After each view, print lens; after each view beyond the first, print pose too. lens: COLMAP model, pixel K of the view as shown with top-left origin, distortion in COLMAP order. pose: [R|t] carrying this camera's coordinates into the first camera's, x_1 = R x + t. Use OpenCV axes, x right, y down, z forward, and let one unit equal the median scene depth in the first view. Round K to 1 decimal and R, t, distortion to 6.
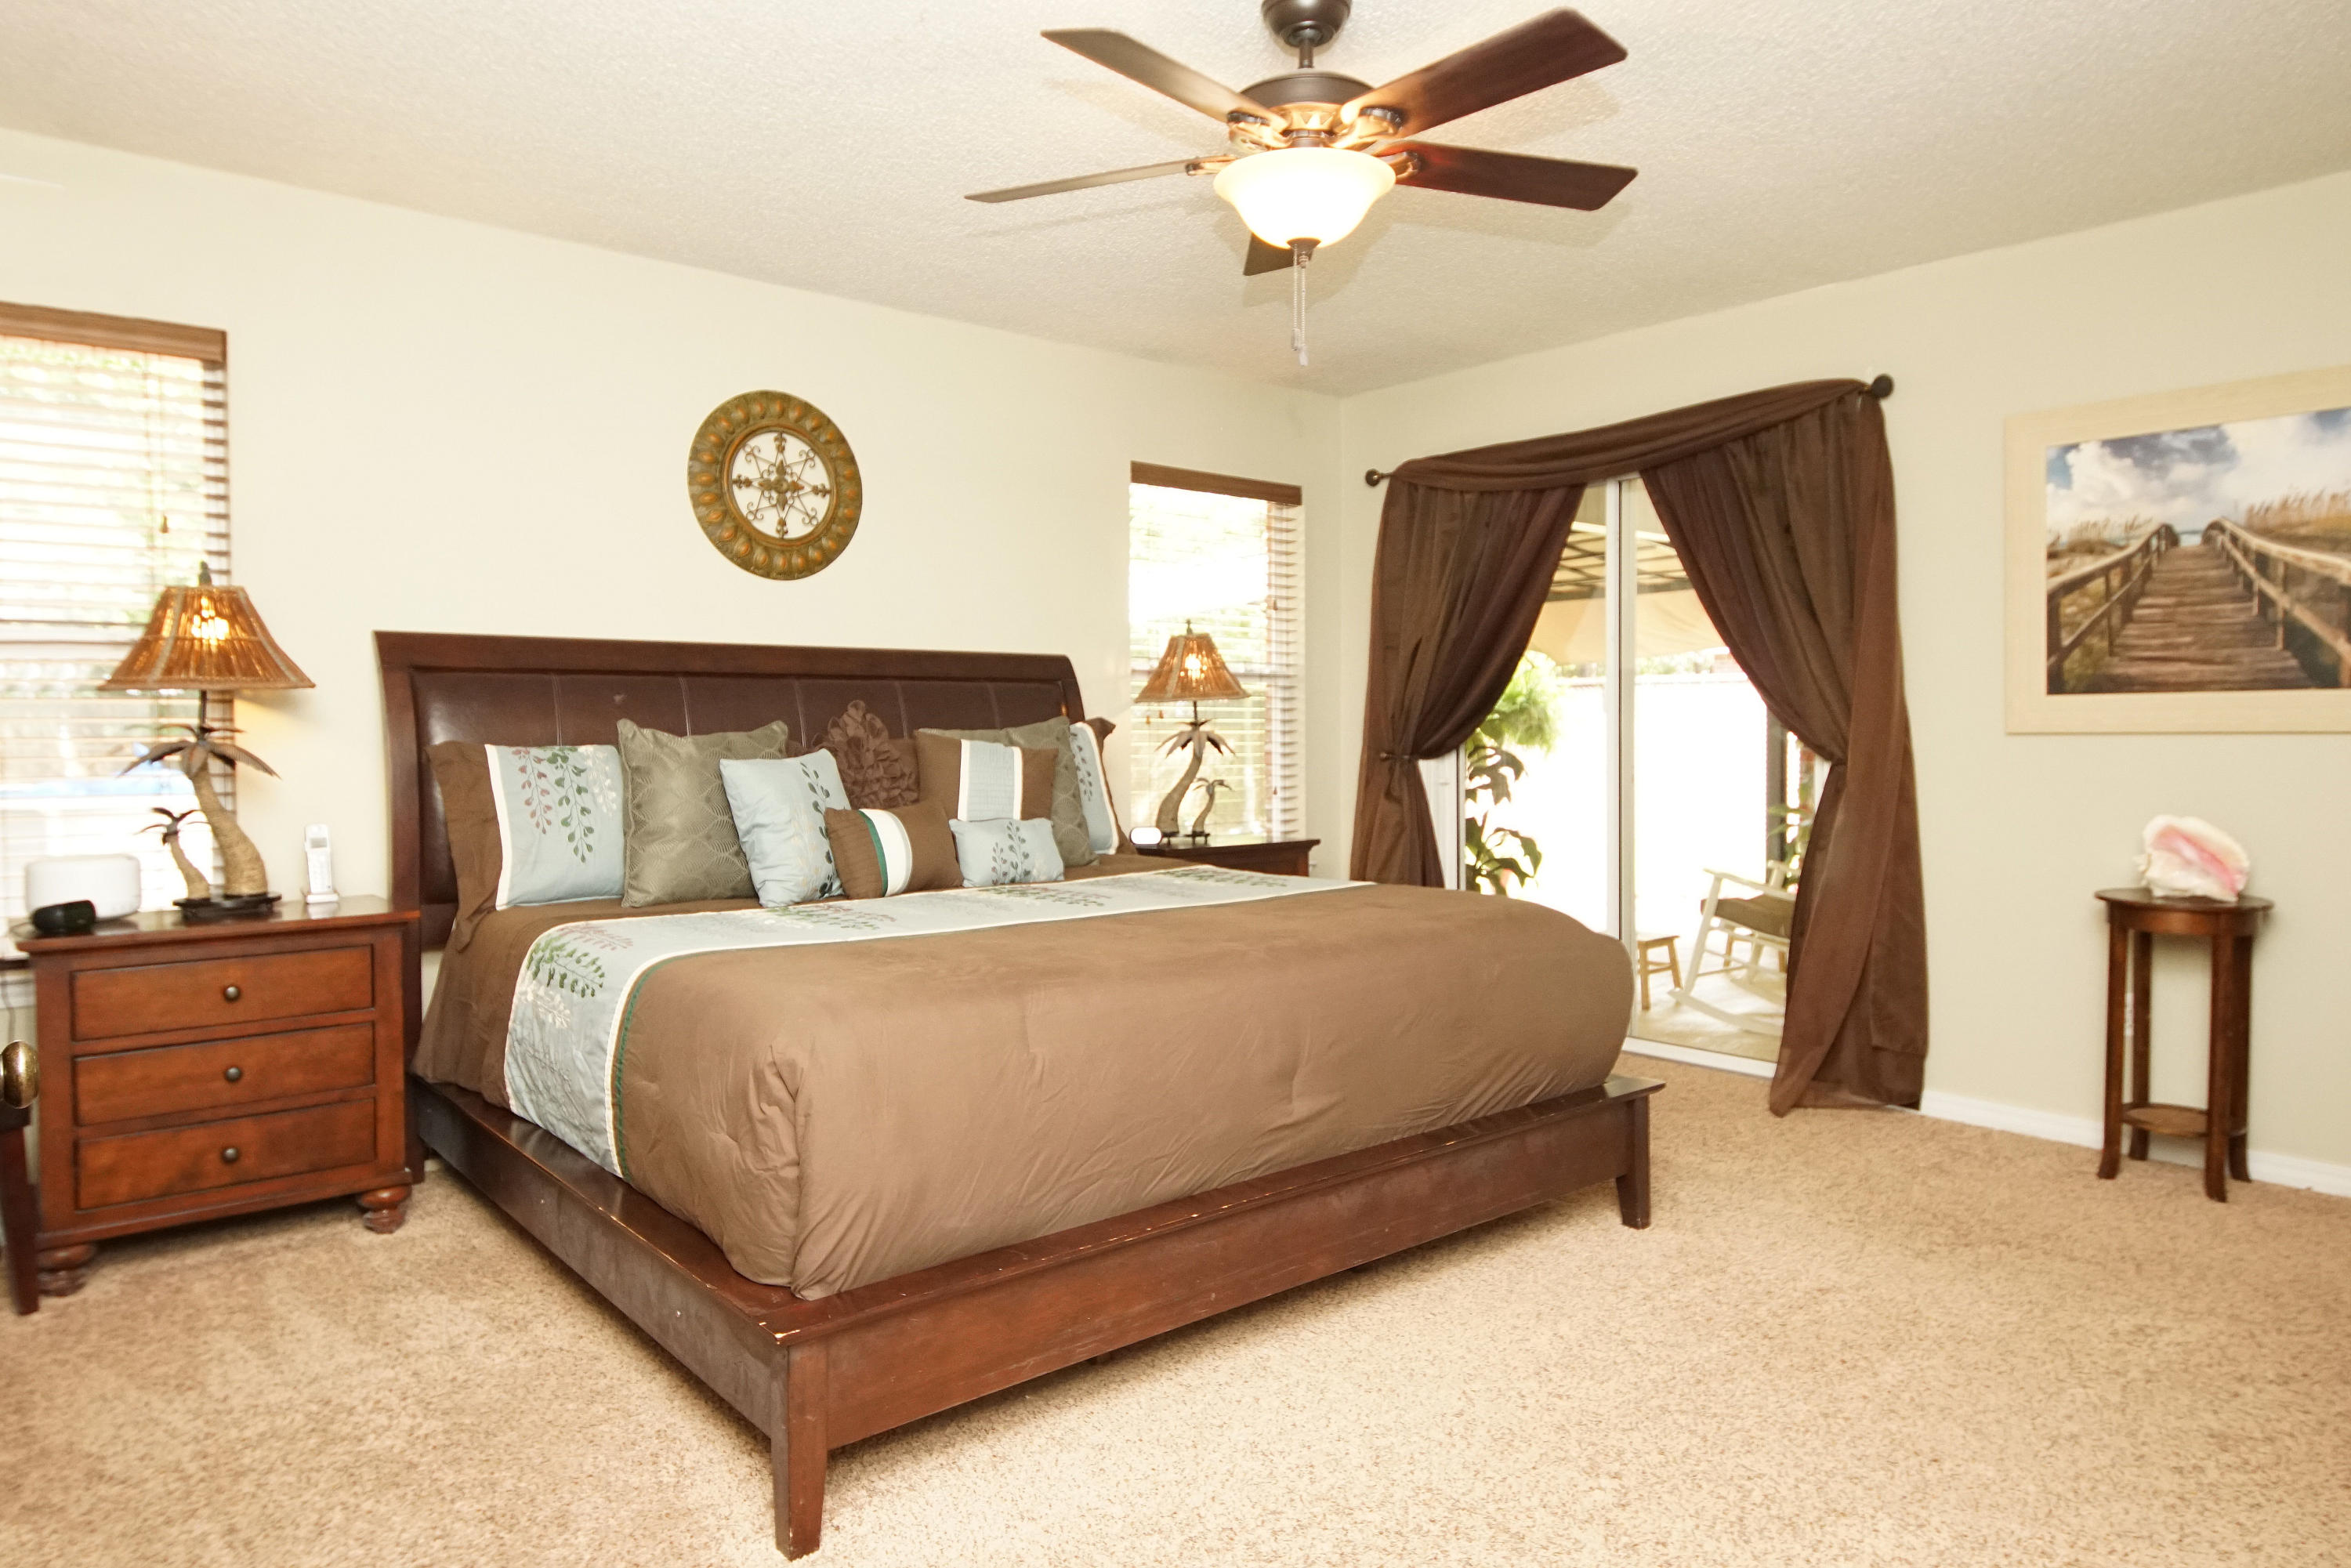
lens RADIAL K [[1483.7, 0, 1155.8], [0, 1483.7, 765.5], [0, 0, 1]] dist [0.049239, -0.050042]
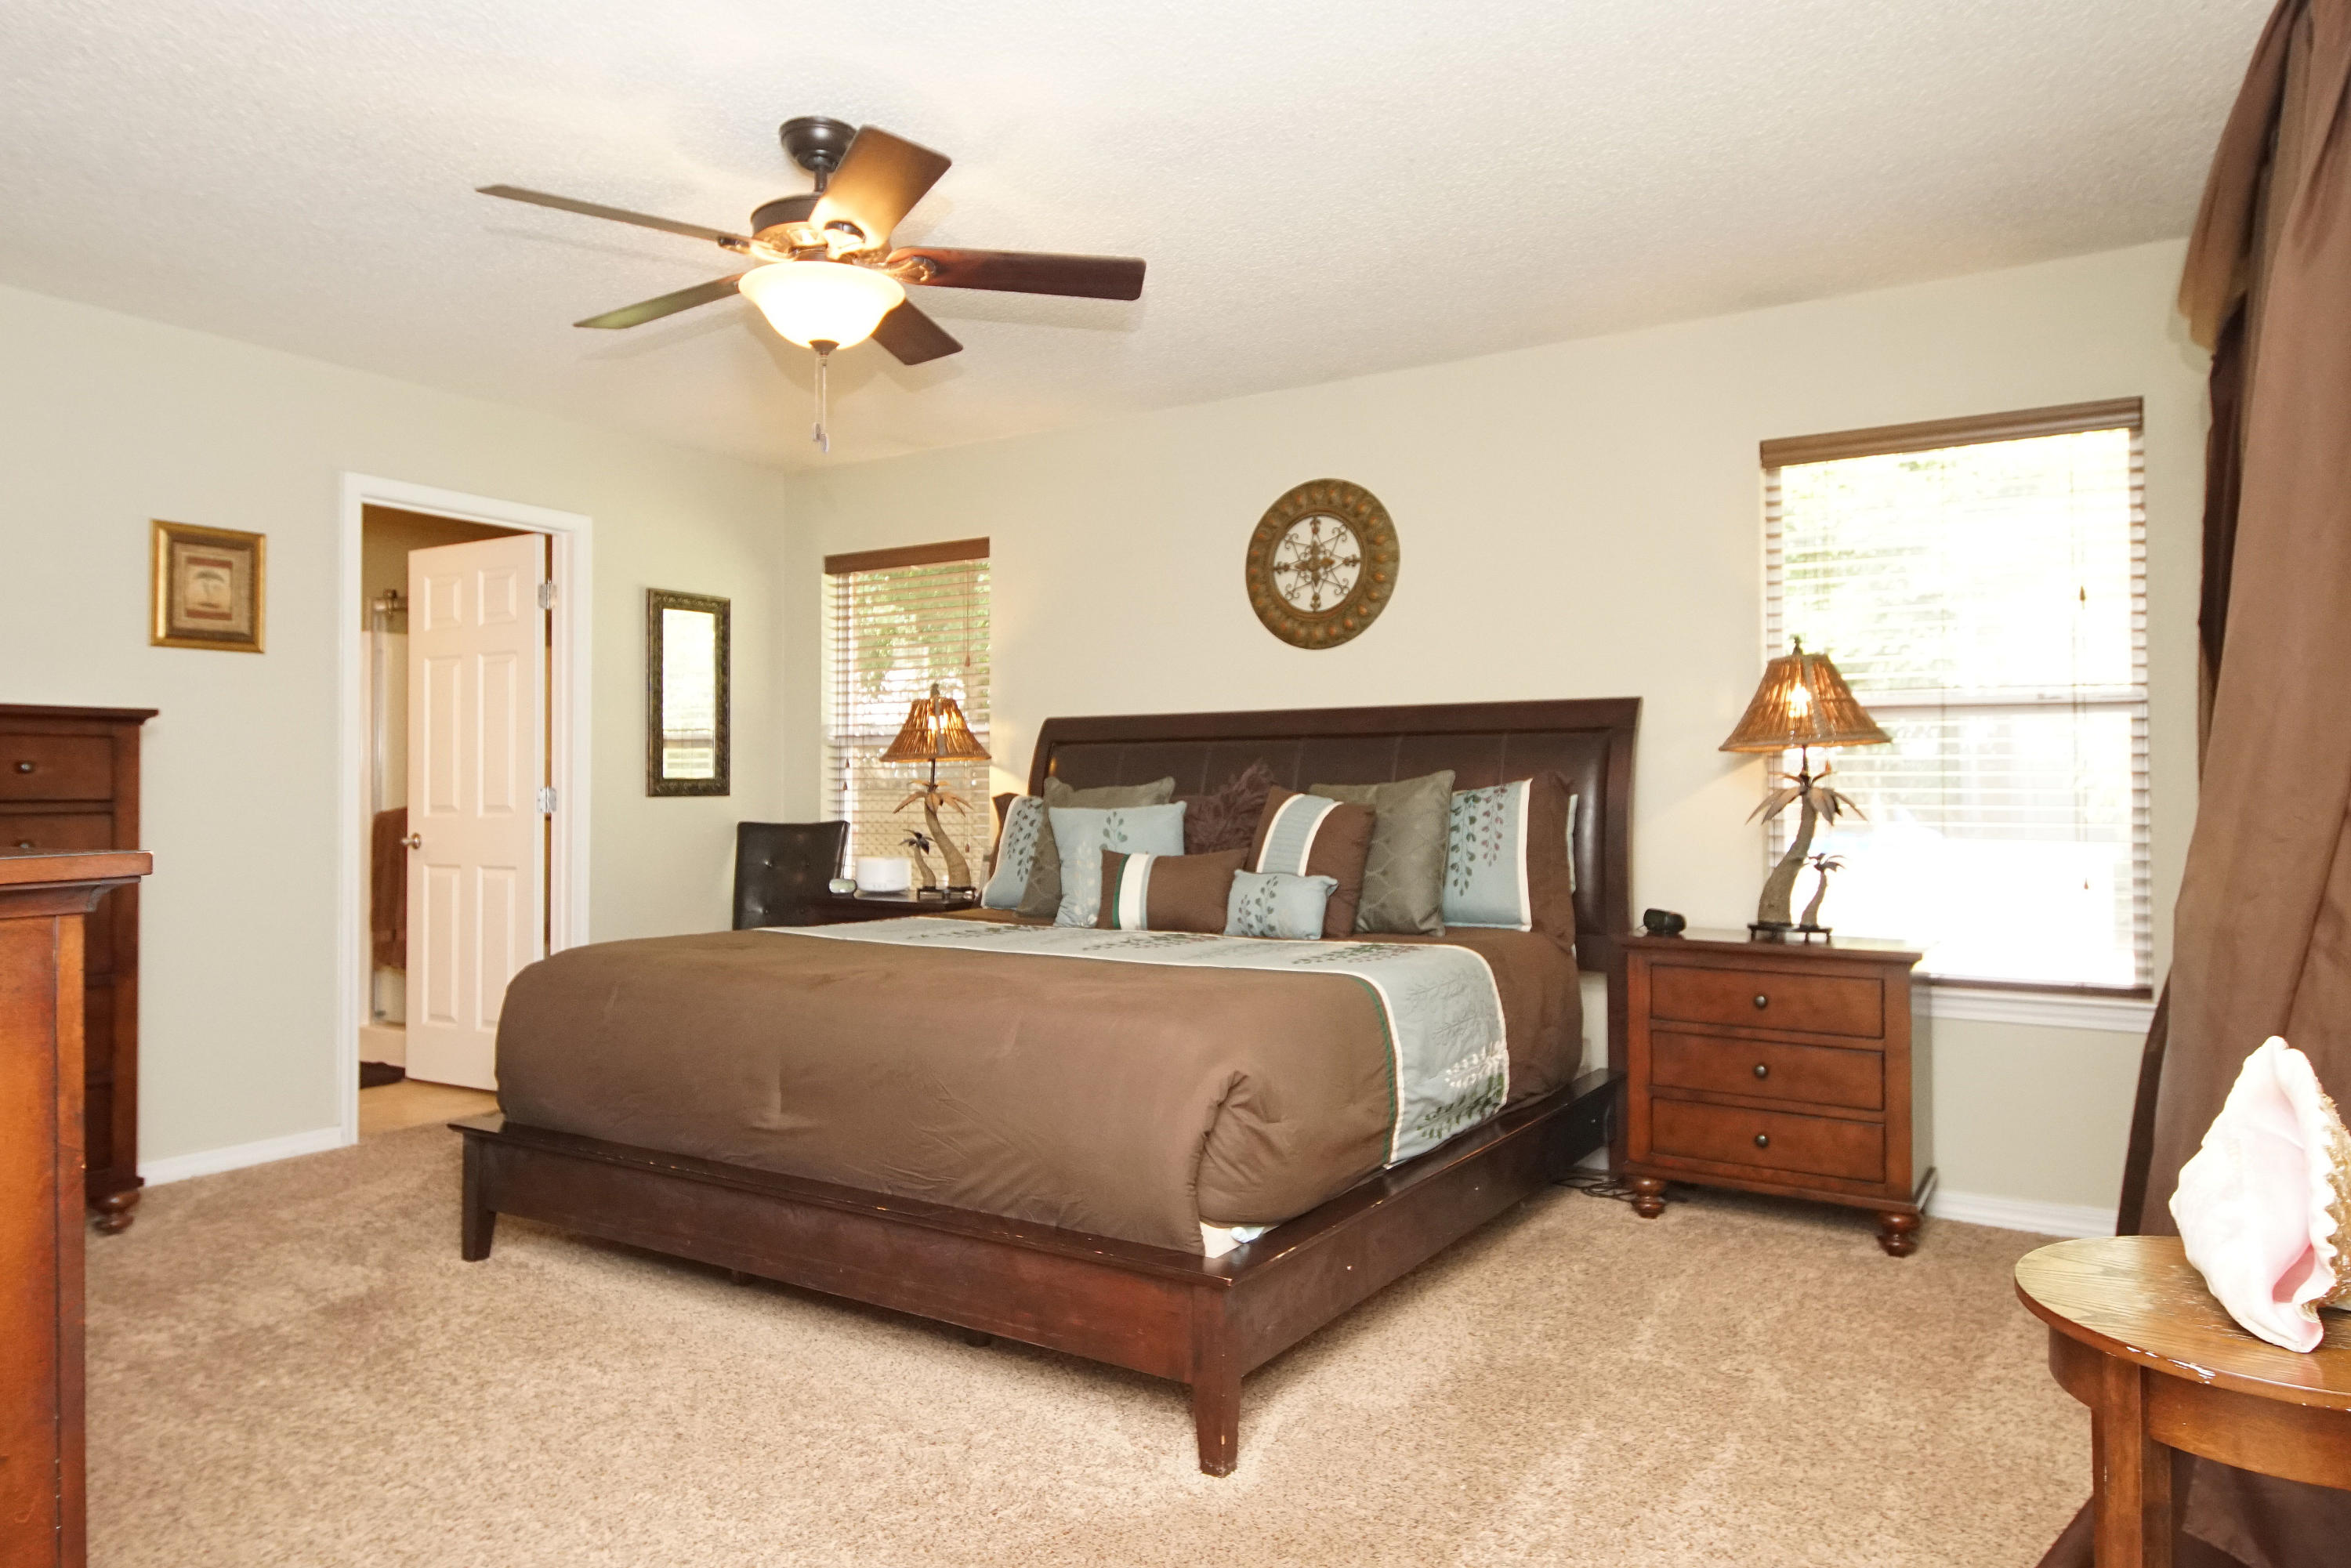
lens RADIAL K [[1483.7, 0, 1155.8], [0, 1483.7, 765.5], [0, 0, 1]] dist [0.049239, -0.050042]
pose [[0.306576, -0.017626, -0.951683, 1.332135], [-0.028026, 0.999228, -0.027535, -0.010297], [0.951434, 0.035114, 0.305845, 0.986392]]
